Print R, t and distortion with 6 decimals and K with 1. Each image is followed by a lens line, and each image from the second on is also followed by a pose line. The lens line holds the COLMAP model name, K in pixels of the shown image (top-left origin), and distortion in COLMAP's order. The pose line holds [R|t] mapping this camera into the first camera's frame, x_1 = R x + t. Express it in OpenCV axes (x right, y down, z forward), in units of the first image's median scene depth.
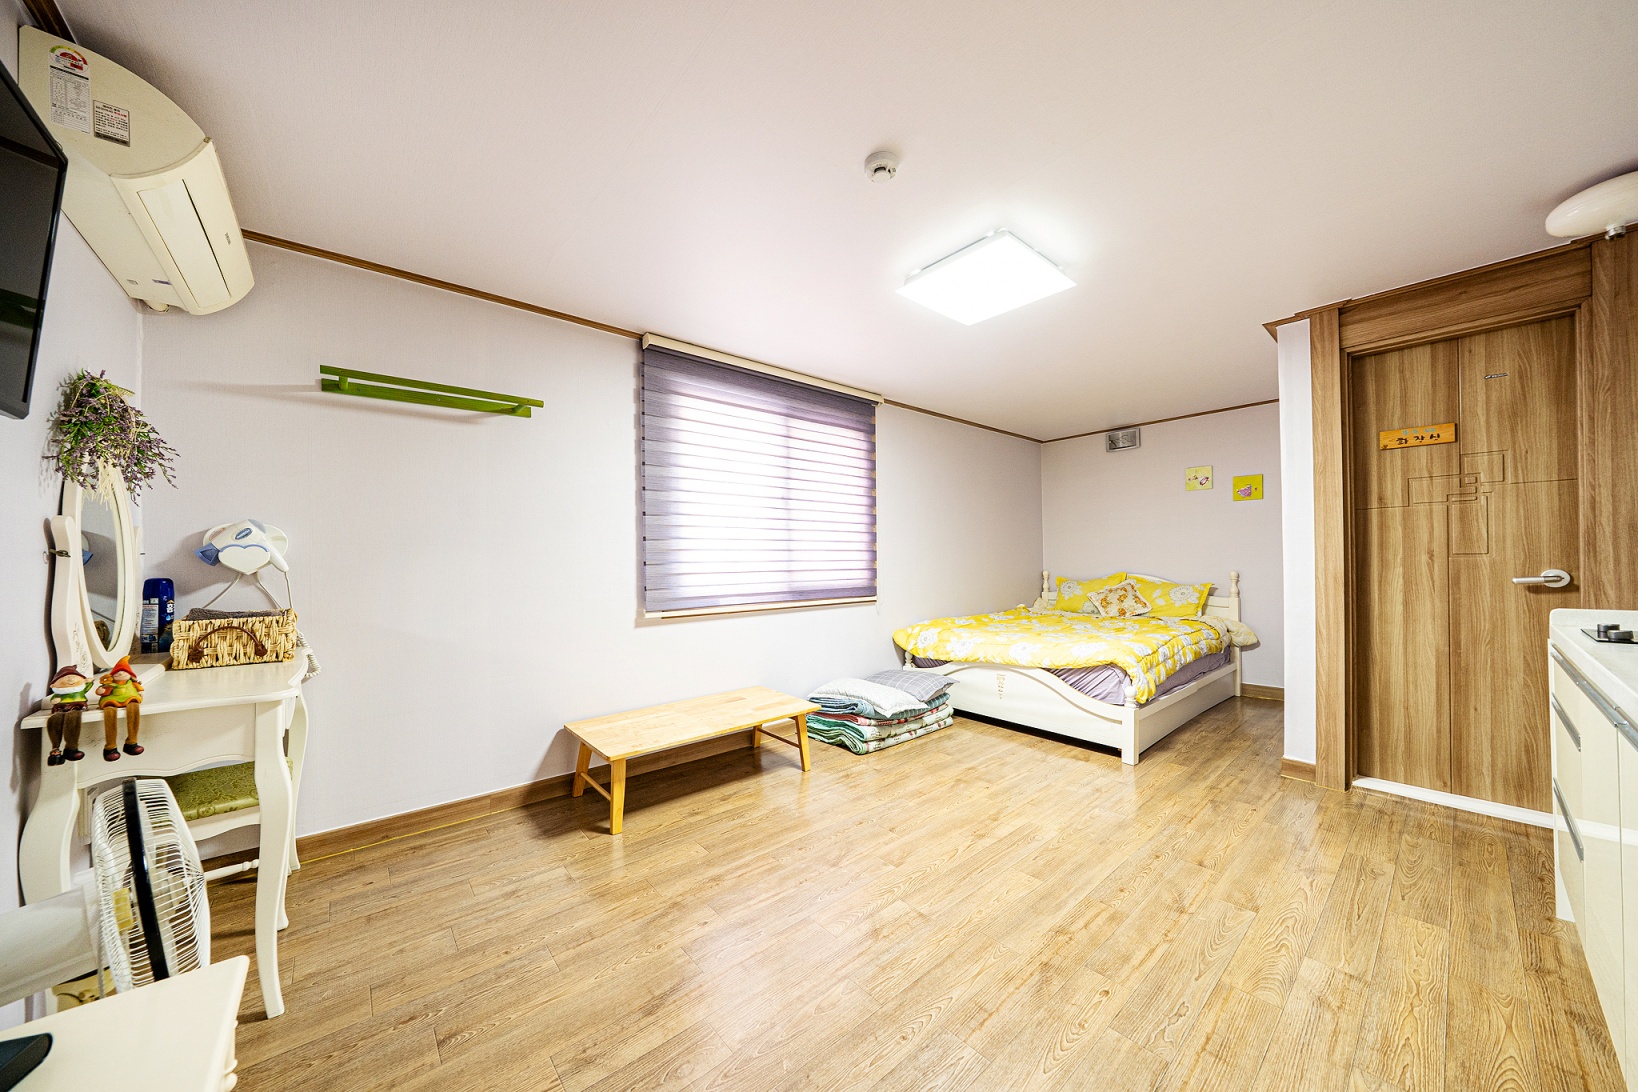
lens RADIAL K [[559.6, 0, 835.7], [0, 559.6, 554.6], [0, 0, 1]] dist [-0.006685, -0.000121]
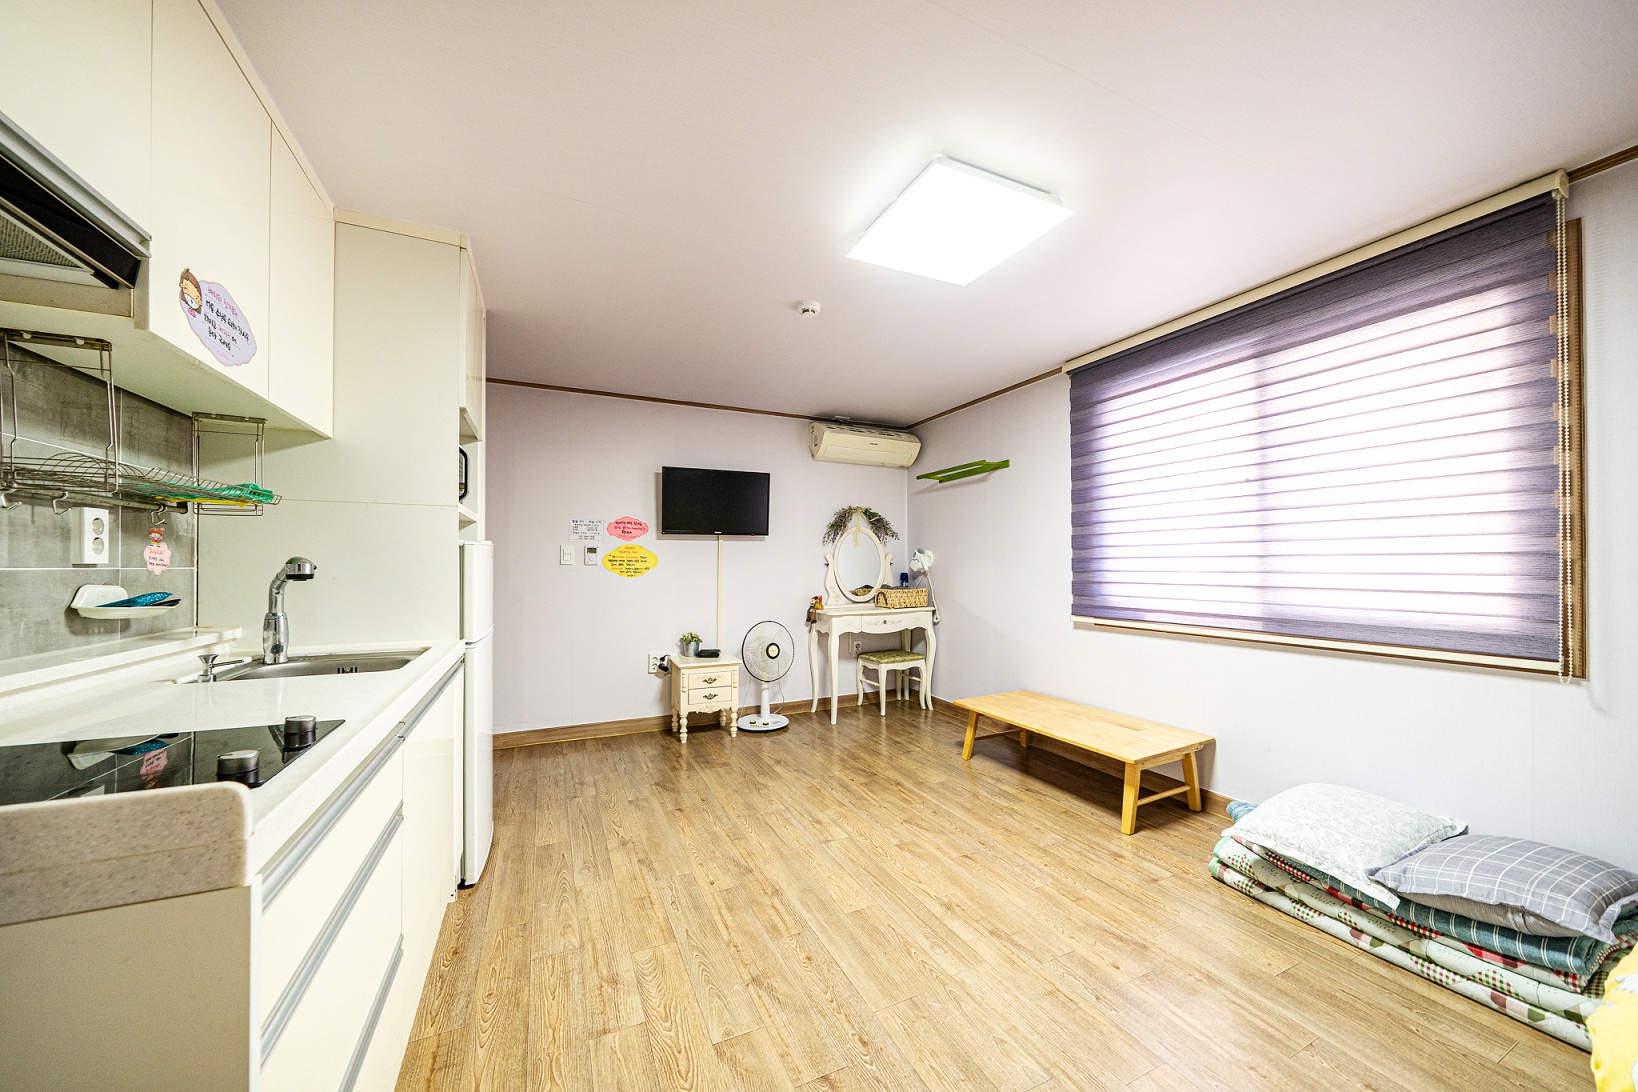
lens RADIAL K [[562.7, 0, 794.0], [0, 562.7, 558.9], [0, 0, 1]] dist [-0.005904, -0.000226]
pose [[-0.306068, -0.000039, -0.952010, 0.970154], [0.014033, 0.999891, -0.004553, -0.012274], [0.951906, -0.014753, -0.306034, 0.899666]]
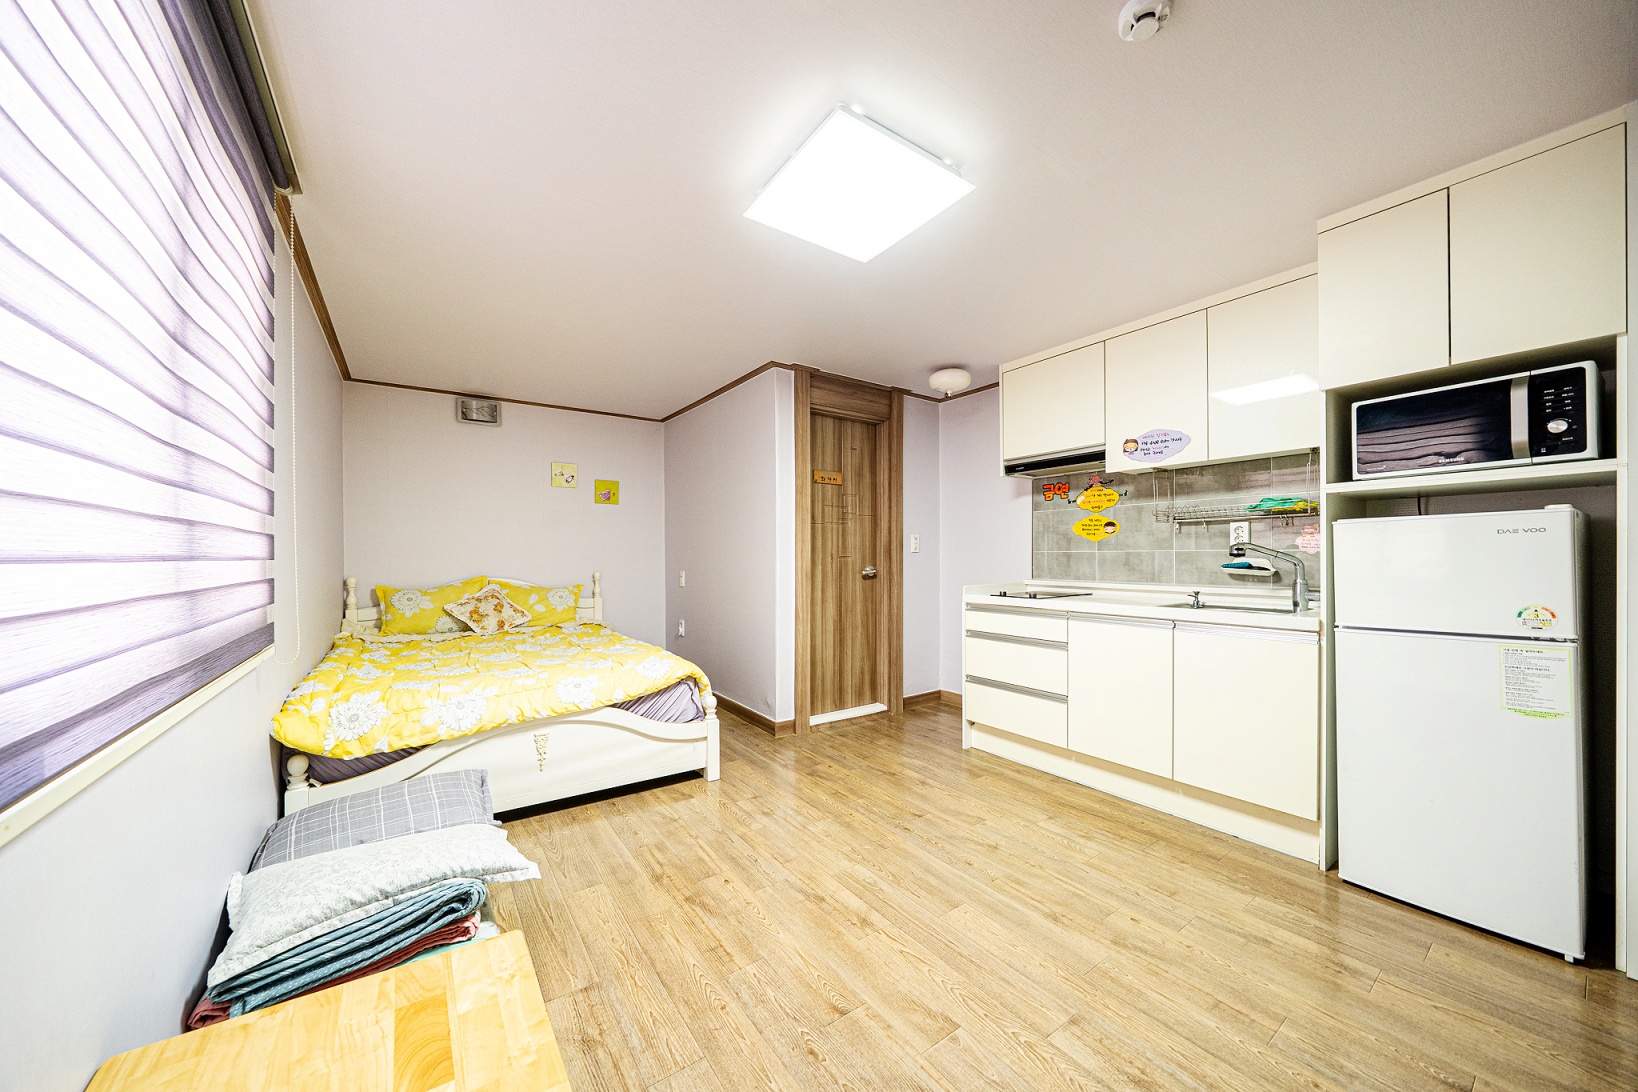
lens RADIAL K [[562.7, 0, 794.0], [0, 562.7, 558.9], [0, 0, 1]] dist [-0.005904, -0.000226]
pose [[0.128162, 0.007397, 0.991726, -0.440083], [-0.008973, 0.999940, -0.006299, 0.015341], [-0.991713, -0.008092, 0.128220, 0.862093]]
